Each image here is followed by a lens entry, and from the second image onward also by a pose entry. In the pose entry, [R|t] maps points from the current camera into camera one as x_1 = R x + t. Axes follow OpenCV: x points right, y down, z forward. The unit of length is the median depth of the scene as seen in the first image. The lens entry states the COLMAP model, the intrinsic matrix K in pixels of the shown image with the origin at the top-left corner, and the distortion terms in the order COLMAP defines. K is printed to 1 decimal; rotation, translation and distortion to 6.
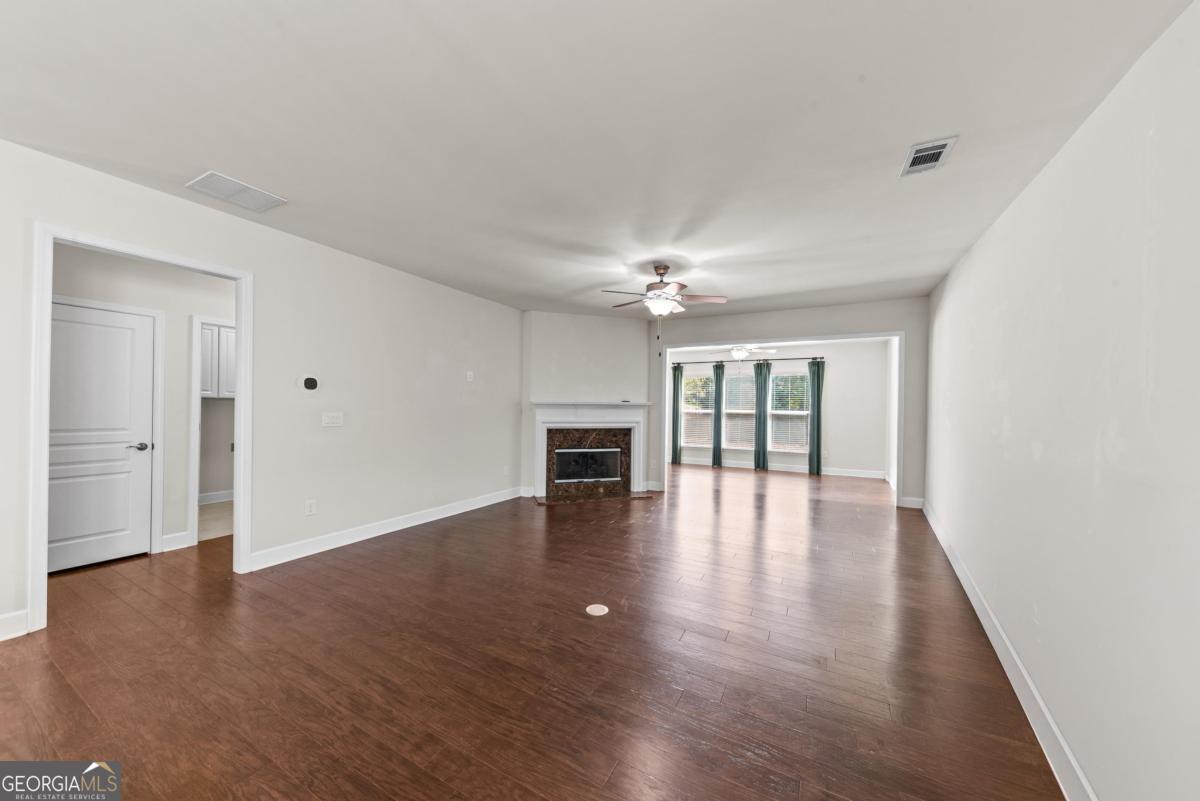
lens RADIAL K [[416.3, 0, 599.7], [0, 416.3, 403.5], [0, 0, 1]] dist [0.001556, -0.001363]
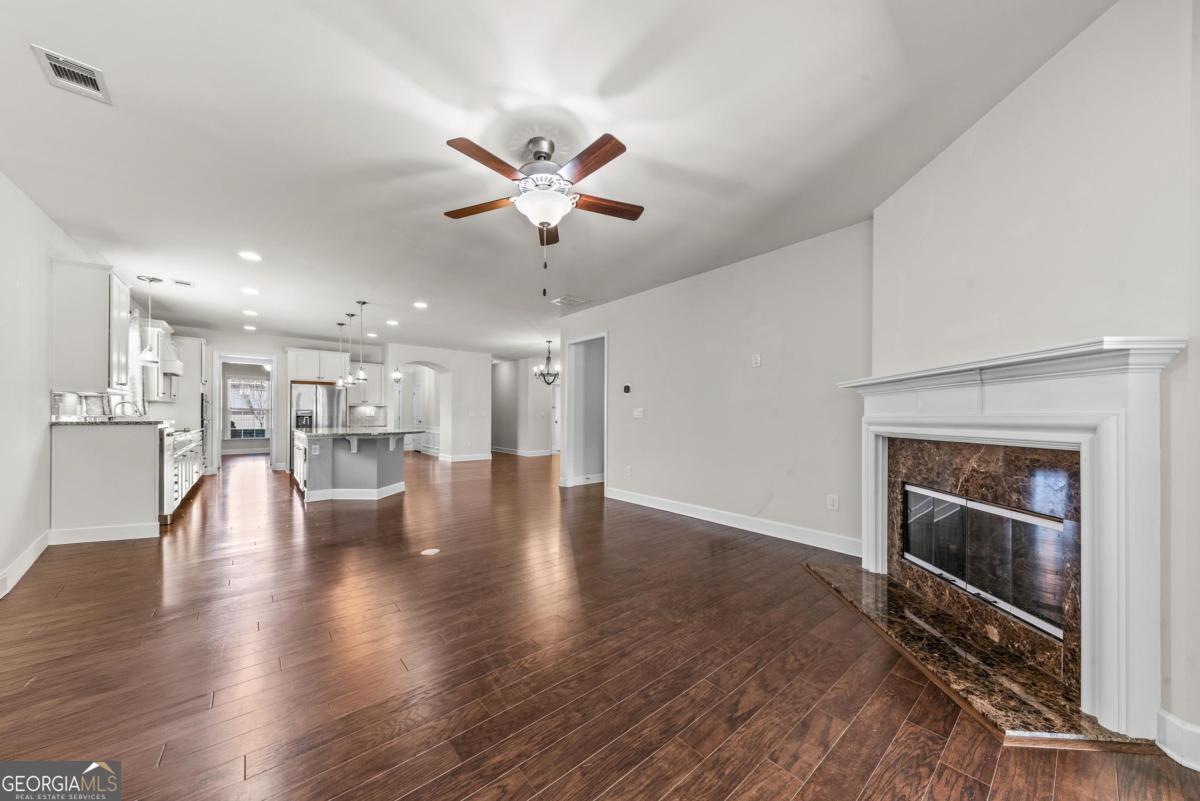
lens RADIAL K [[416.3, 0, 606.5], [0, 416.3, 409.9], [0, 0, 1]] dist [0.001556, -0.001363]
pose [[-0.355093, -0.032318, -0.934272, 0.415572], [-0.001576, 0.999422, -0.033973, 0.044014], [0.934830, -0.010591, -0.354939, 0.820946]]
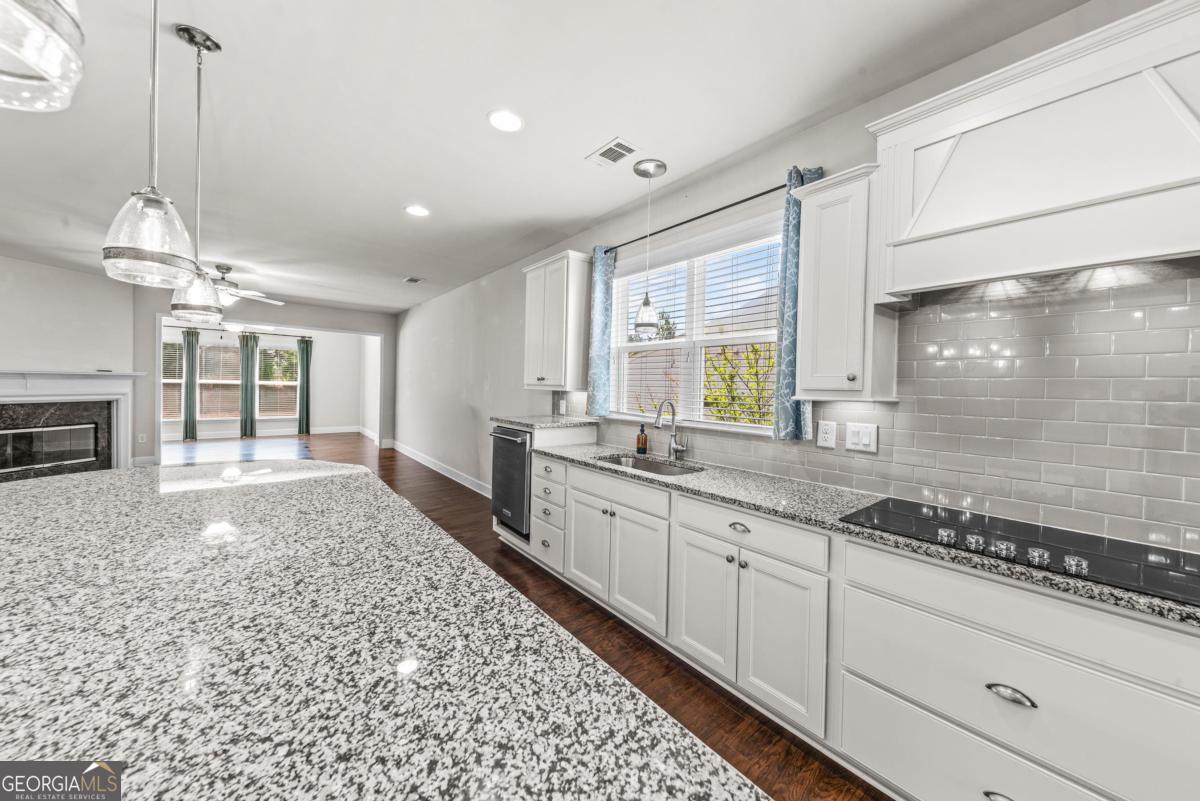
lens RADIAL K [[416.3, 0, 601.4], [0, 416.3, 392.3], [0, 0, 1]] dist [0.001556, -0.001363]
pose [[0.375953, -0.022961, 0.926354, -0.363767], [-0.020581, 0.999239, 0.033120, -0.010684], [-0.926410, -0.031517, 0.375195, -0.323312]]
